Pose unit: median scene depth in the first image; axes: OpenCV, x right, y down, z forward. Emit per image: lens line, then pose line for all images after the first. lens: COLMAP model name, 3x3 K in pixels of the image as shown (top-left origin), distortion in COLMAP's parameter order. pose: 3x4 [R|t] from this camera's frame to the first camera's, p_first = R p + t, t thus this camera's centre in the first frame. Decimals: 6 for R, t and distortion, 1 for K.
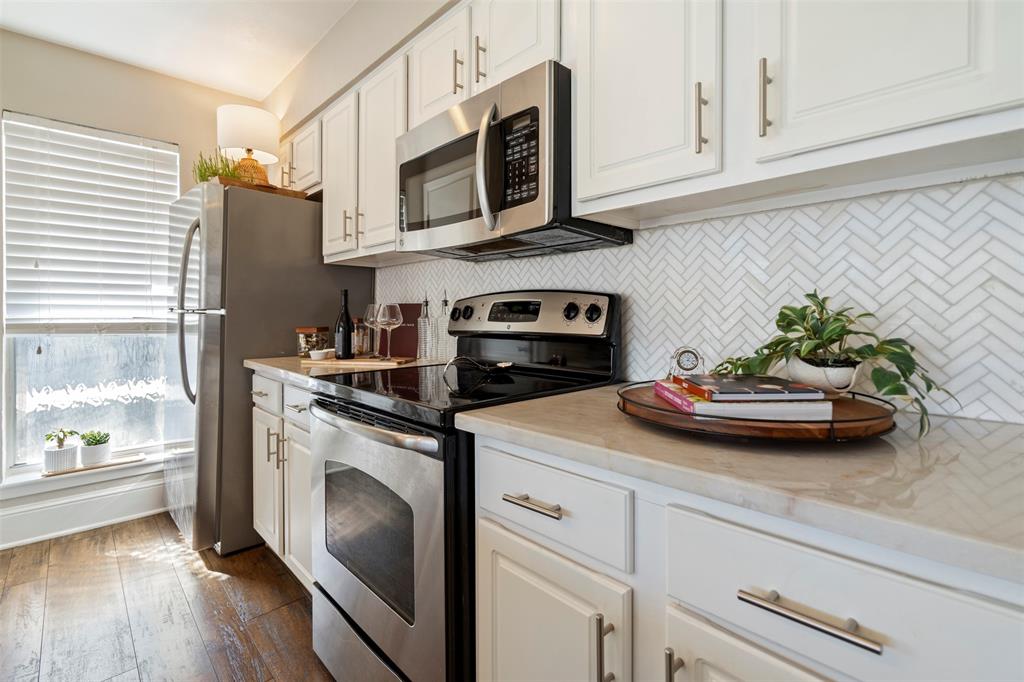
lens RADIAL K [[476.3, 0, 514.2], [0, 476.3, 318.6], [0, 0, 1]] dist [-0.004188, 0.000202]
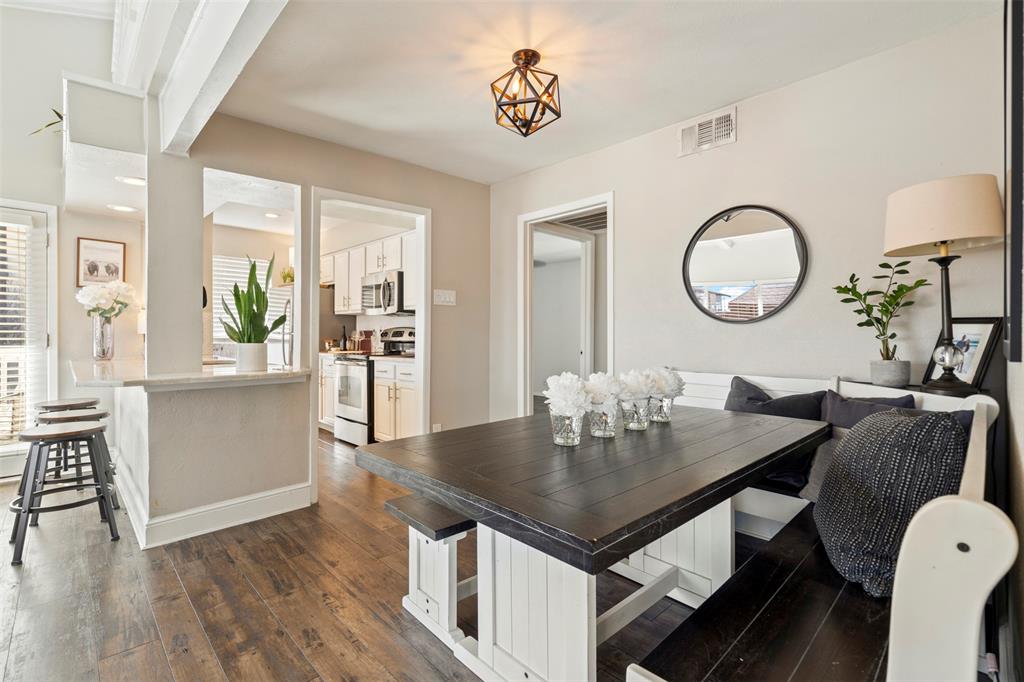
lens RADIAL K [[466.8, 0, 510.9], [0, 466.8, 341.1], [0, 0, 1]] dist [-0.003188, -0.000745]
pose [[0.999934, 0.001003, 0.011440, 0.667390], [-0.001042, 0.999994, 0.003373, 0.020005], [-0.011437, -0.003384, 0.999929, -1.970888]]
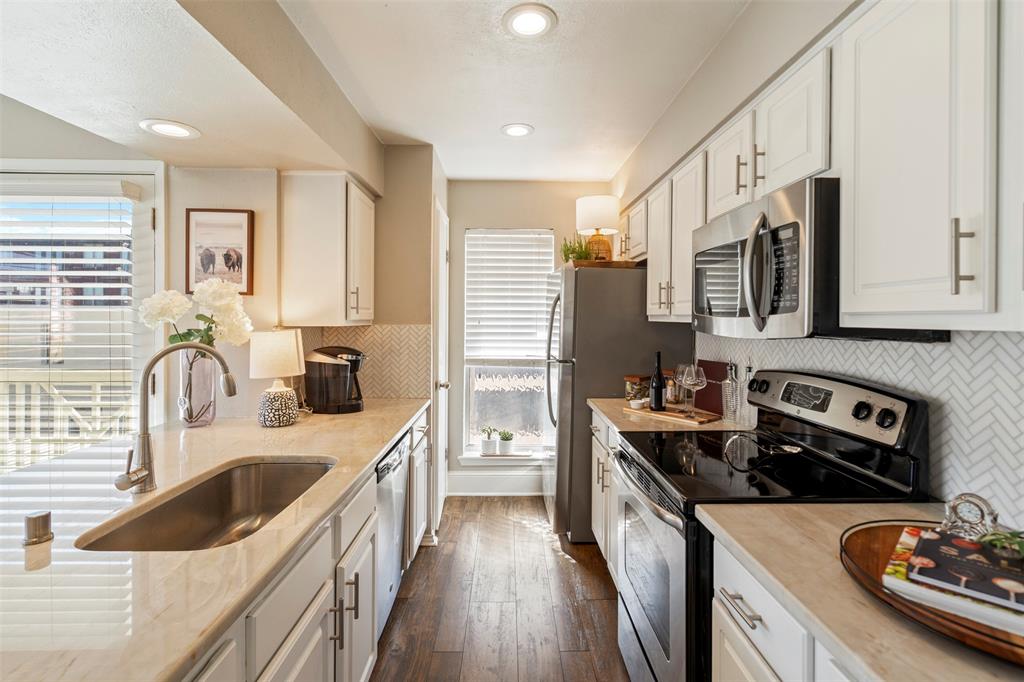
lens RADIAL K [[473.8, 0, 510.5], [0, 473.8, 321.5], [0, 0, 1]] dist [-0.001109, 0.000236]
pose [[0.734482, 0.006268, -0.678599, 0.201734], [-0.008379, 0.999965, 0.000167, -0.154473], [0.678576, 0.005563, 0.734509, -0.130922]]
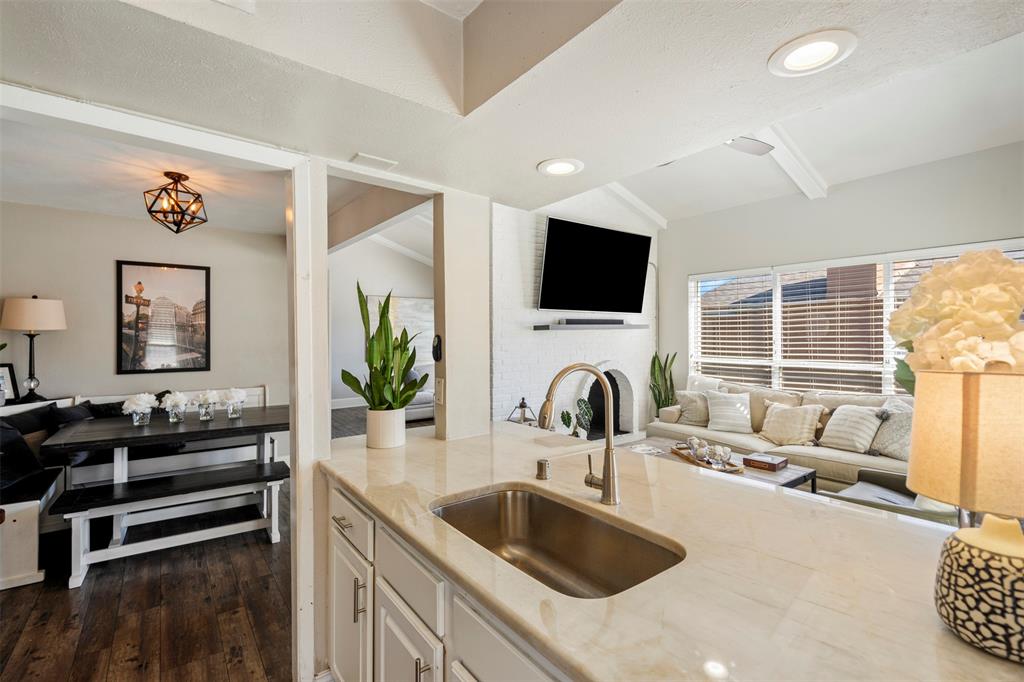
lens RADIAL K [[466.8, 0, 512.3], [0, 466.8, 333.4], [0, 0, 1]] dist [-0.000046, -0.000221]
pose [[-0.993994, 0.003552, 0.109377, -0.679385], [0.004459, 0.999958, 0.008052, -0.168715], [-0.109344, 0.008491, -0.993968, 0.840944]]
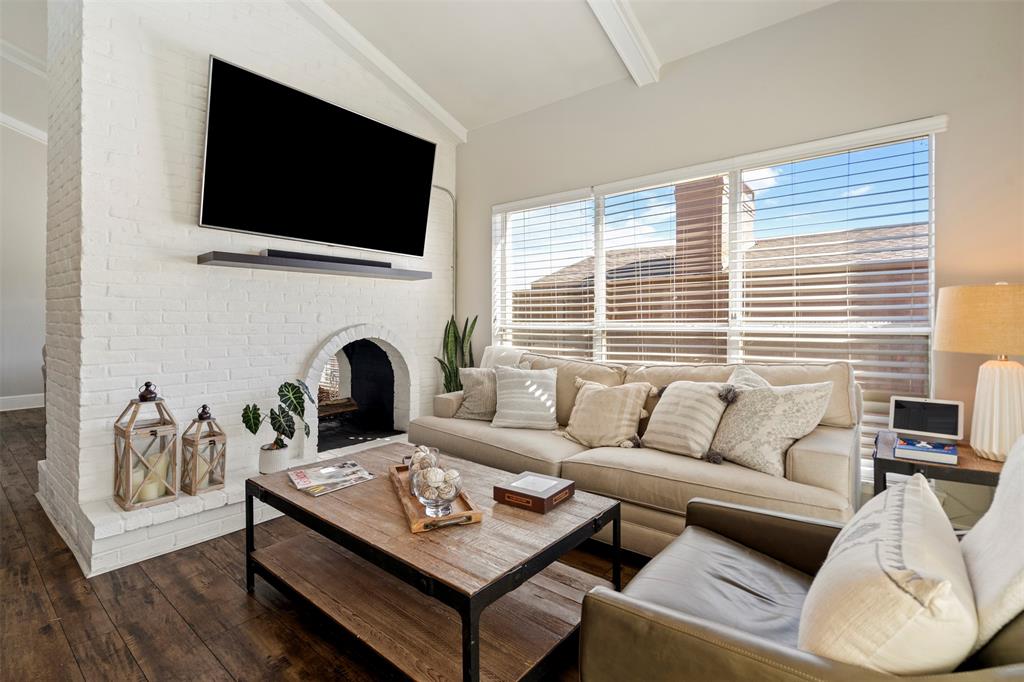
lens RADIAL K [[475.7, 0, 513.2], [0, 475.7, 320.7], [0, 0, 1]] dist [-0.003479, 0.002035]
pose [[-0.990501, -0.003491, -0.137460, -1.306483], [-0.004236, 0.999978, 0.005122, 0.006408], [0.137439, 0.005656, -0.990494, -0.160227]]
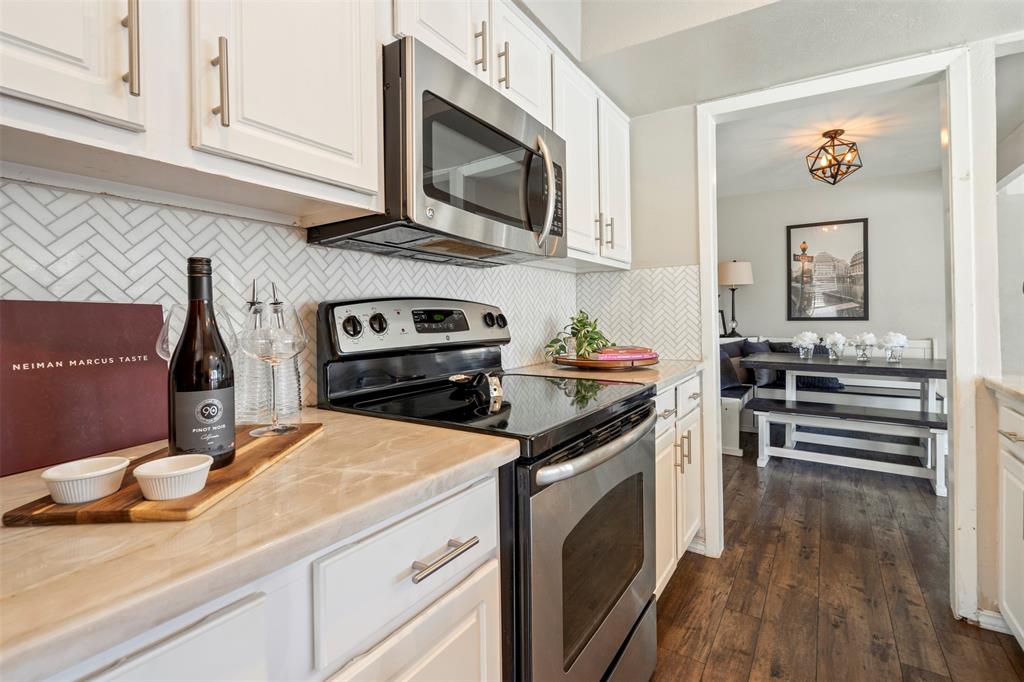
lens RADIAL K [[475.7, 0, 513.2], [0, 475.7, 320.7], [0, 0, 1]] dist [-0.003479, 0.002035]
pose [[-0.232484, -0.002443, 0.972597, -0.853055], [0.021757, 0.999734, 0.007712, -0.017969], [-0.972357, 0.022954, -0.232369, 1.006801]]
